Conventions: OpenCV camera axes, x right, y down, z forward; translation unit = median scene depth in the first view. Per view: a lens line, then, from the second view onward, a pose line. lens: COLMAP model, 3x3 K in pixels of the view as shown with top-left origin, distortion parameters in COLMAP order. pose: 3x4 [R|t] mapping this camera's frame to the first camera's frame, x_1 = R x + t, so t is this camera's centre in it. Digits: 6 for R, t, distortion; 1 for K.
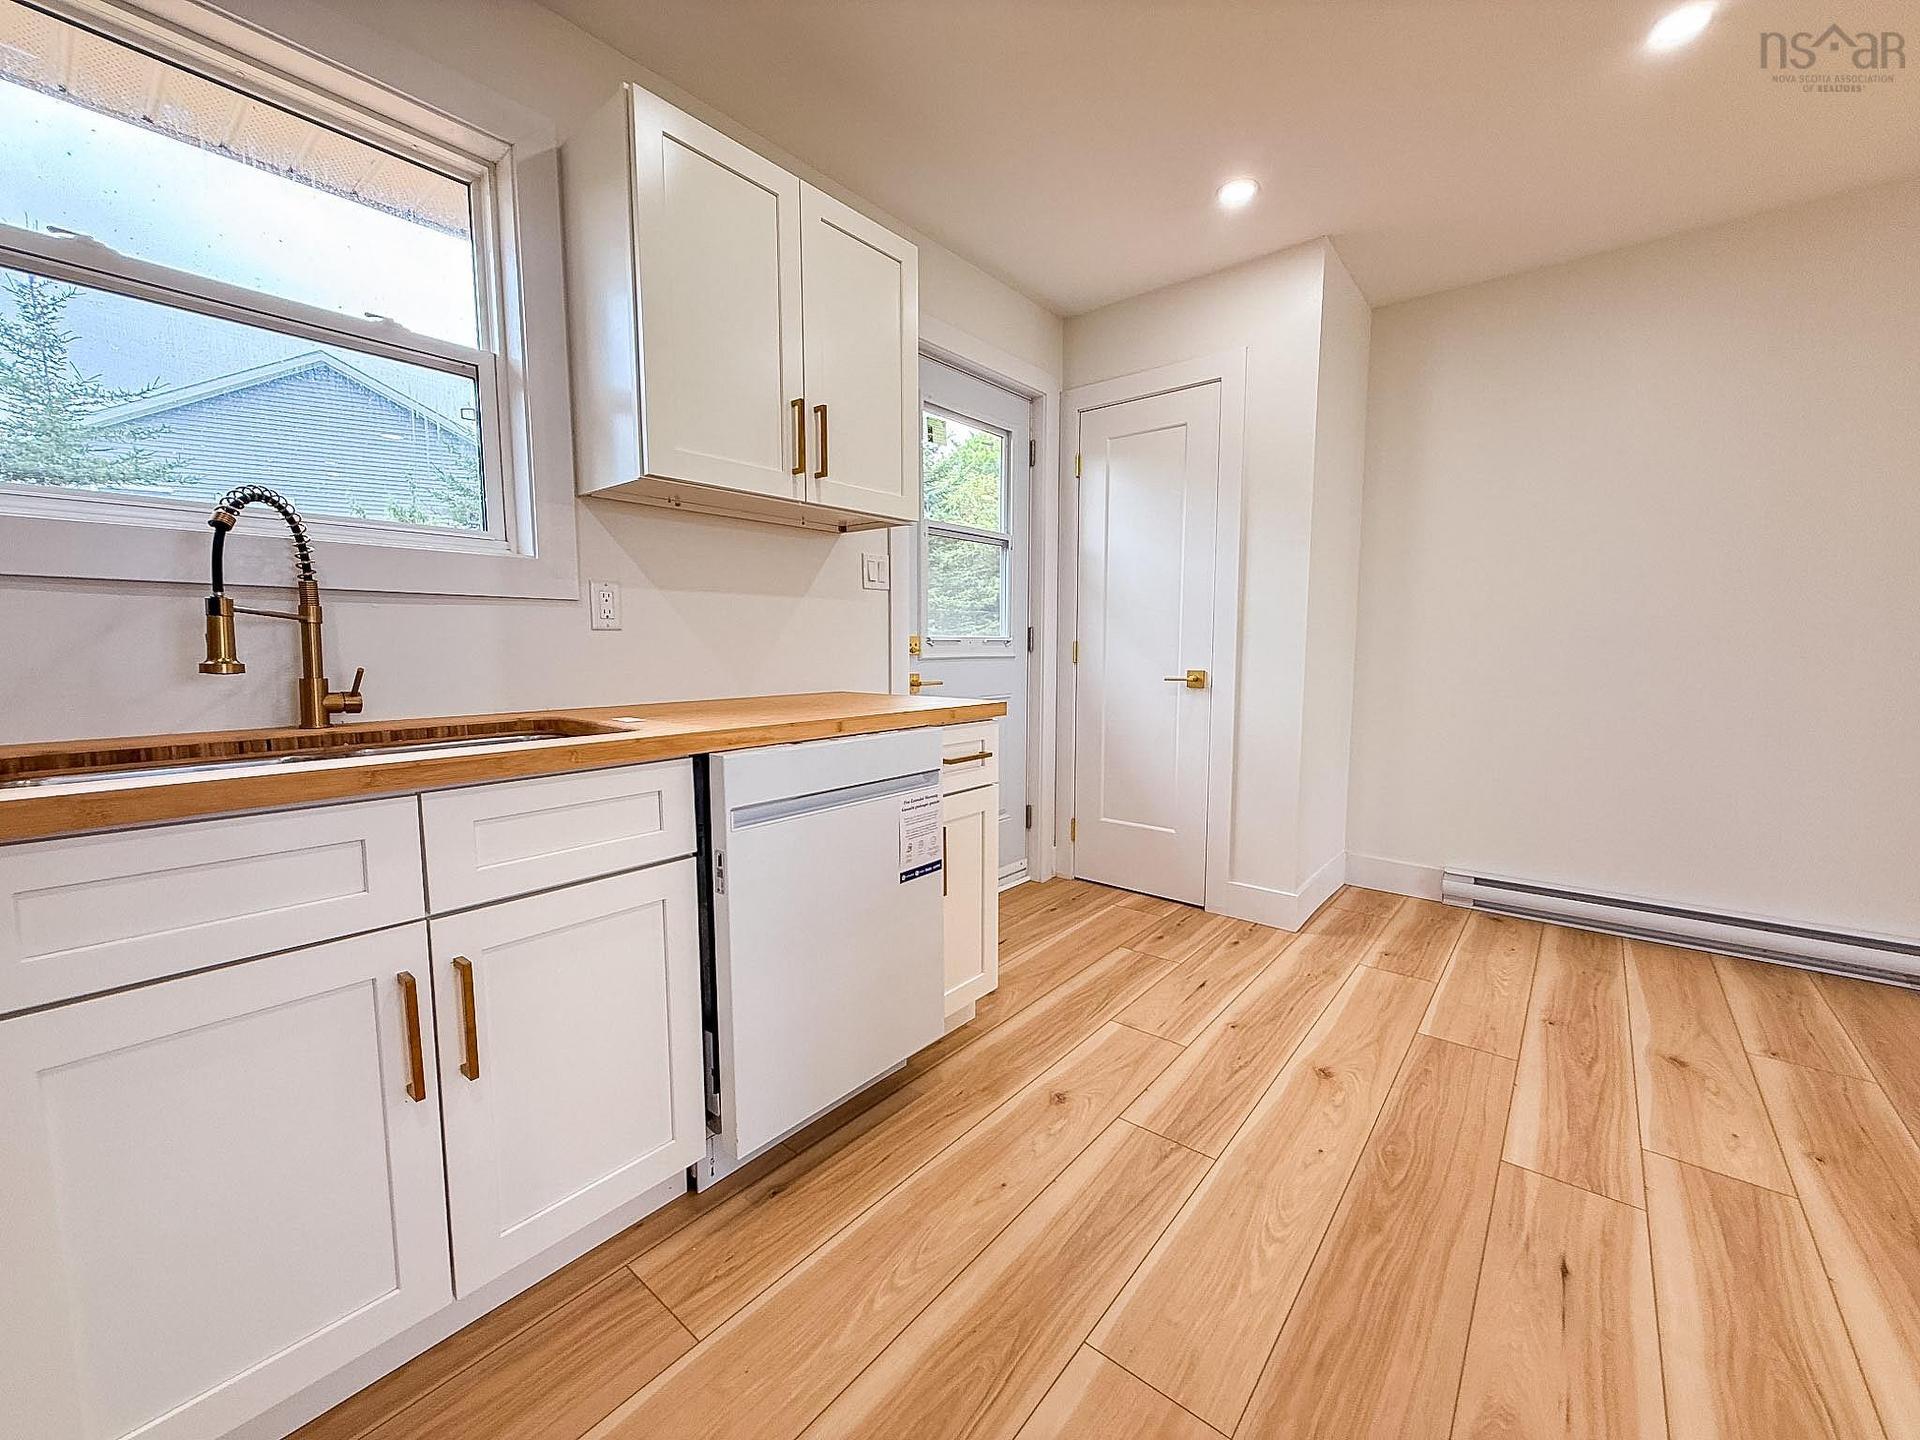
lens RADIAL K [[780.1, 0, 933.2], [0, 780.1, 719.8], [0, 0, 1]] dist [0.000995, -0.000027]
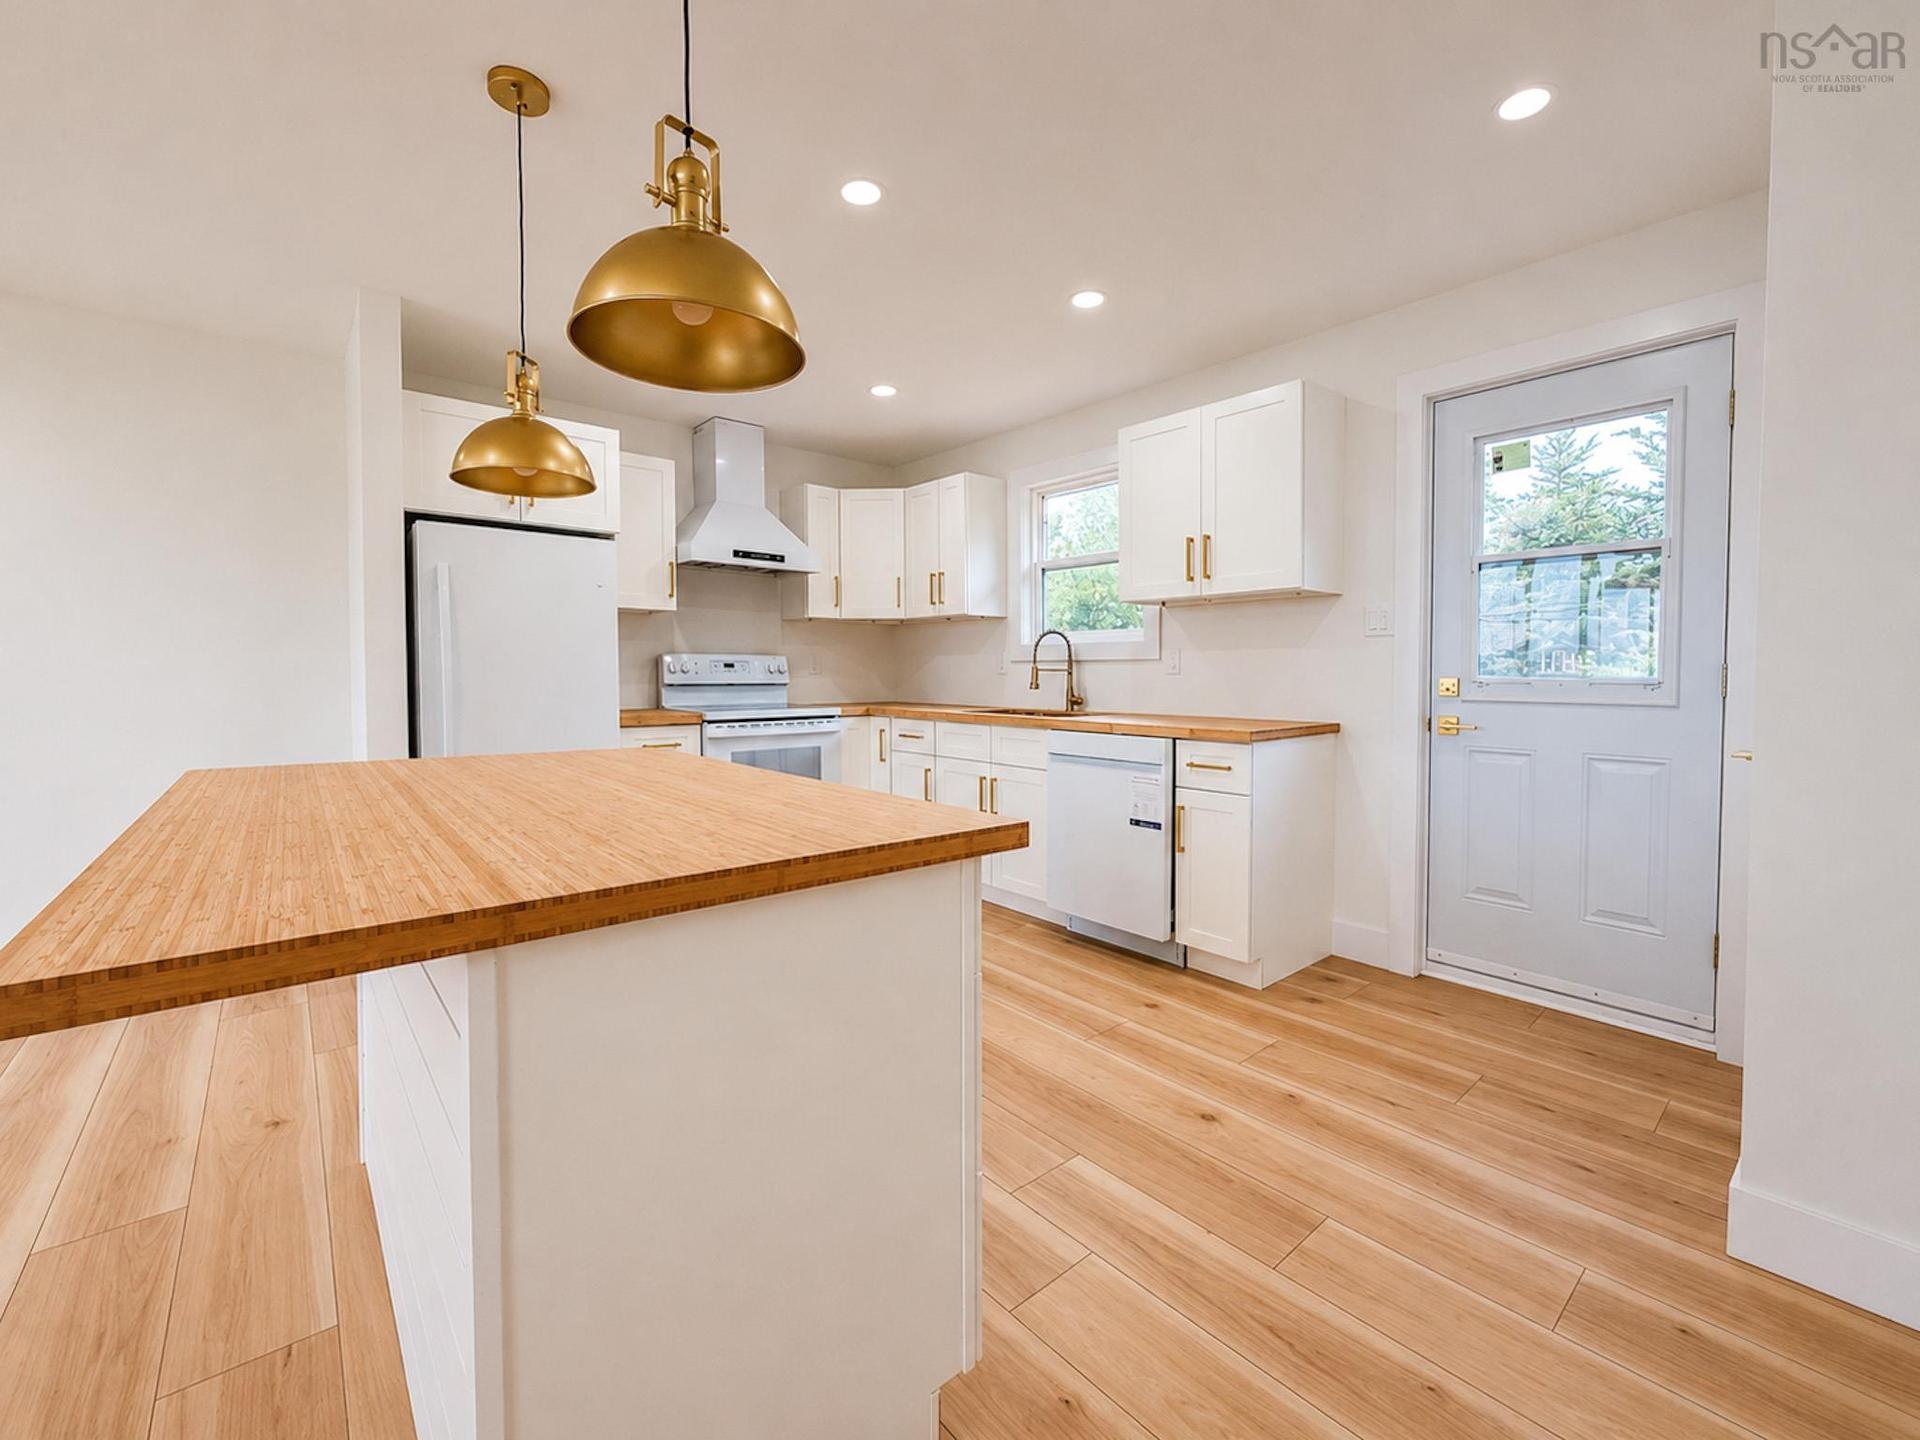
lens RADIAL K [[810.7, 0, 973.8], [0, 810.7, 691.7], [0, 0, 1]] dist [0.000553, 0.000098]
pose [[-0.161356, 0.027580, -0.986511, 1.731257], [-0.095589, 0.994473, 0.043438, -0.119928], [0.982256, 0.101309, -0.157828, 0.900742]]
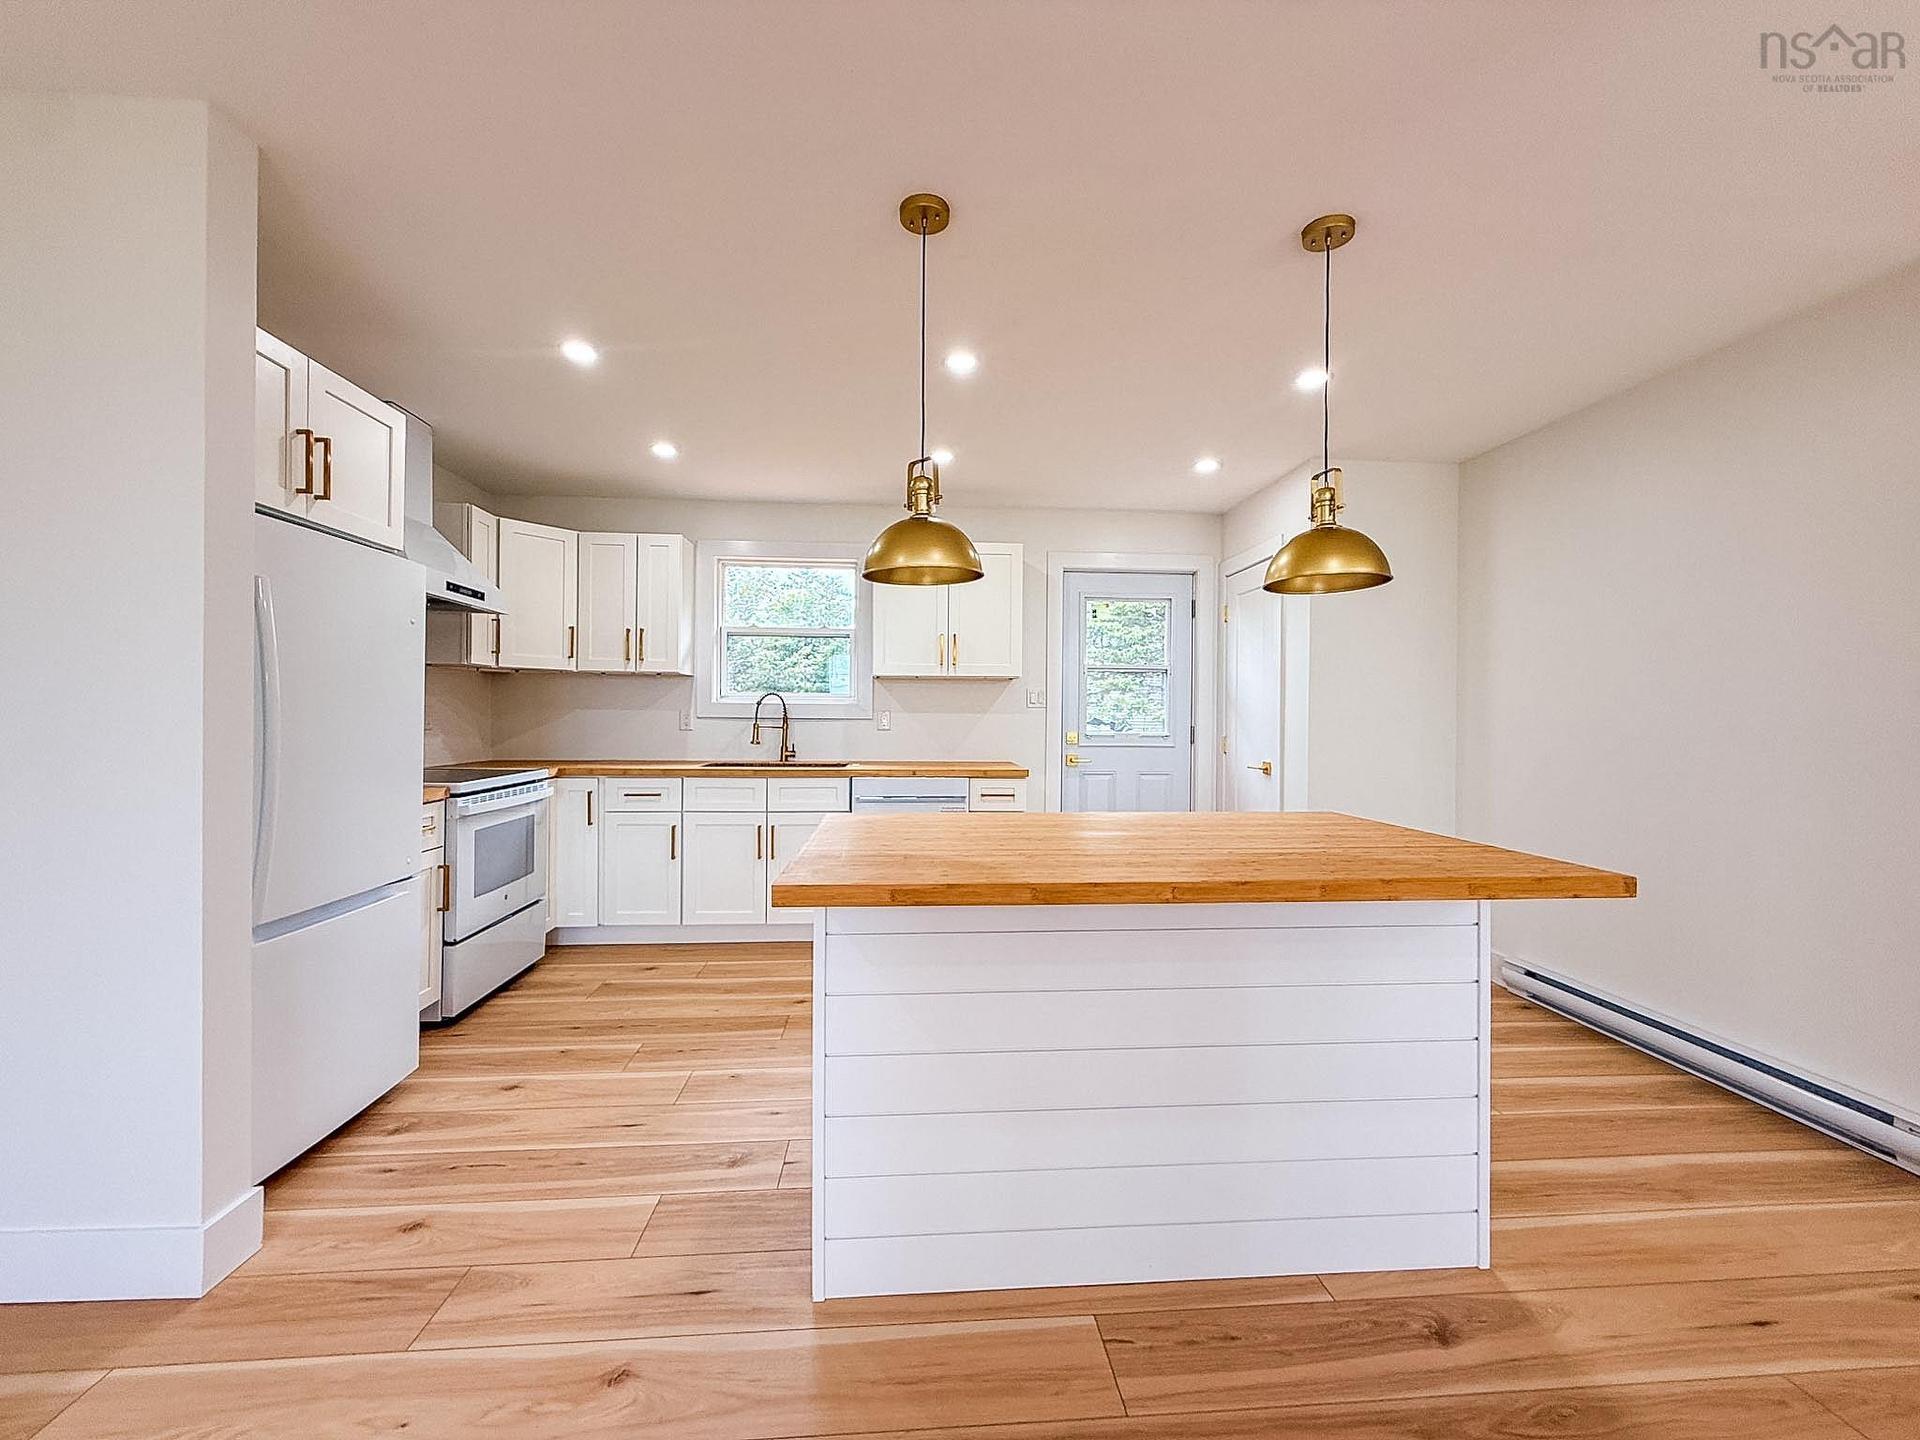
lens RADIAL K [[780.1, 0, 933.2], [0, 780.1, 719.8], [0, 0, 1]] dist [0.000995, -0.000027]
pose [[0.680361, 0.010492, -0.732802, 1.618897], [-0.080211, 0.994957, -0.060225, -0.013238], [0.728474, 0.099754, 0.677772, -0.609564]]
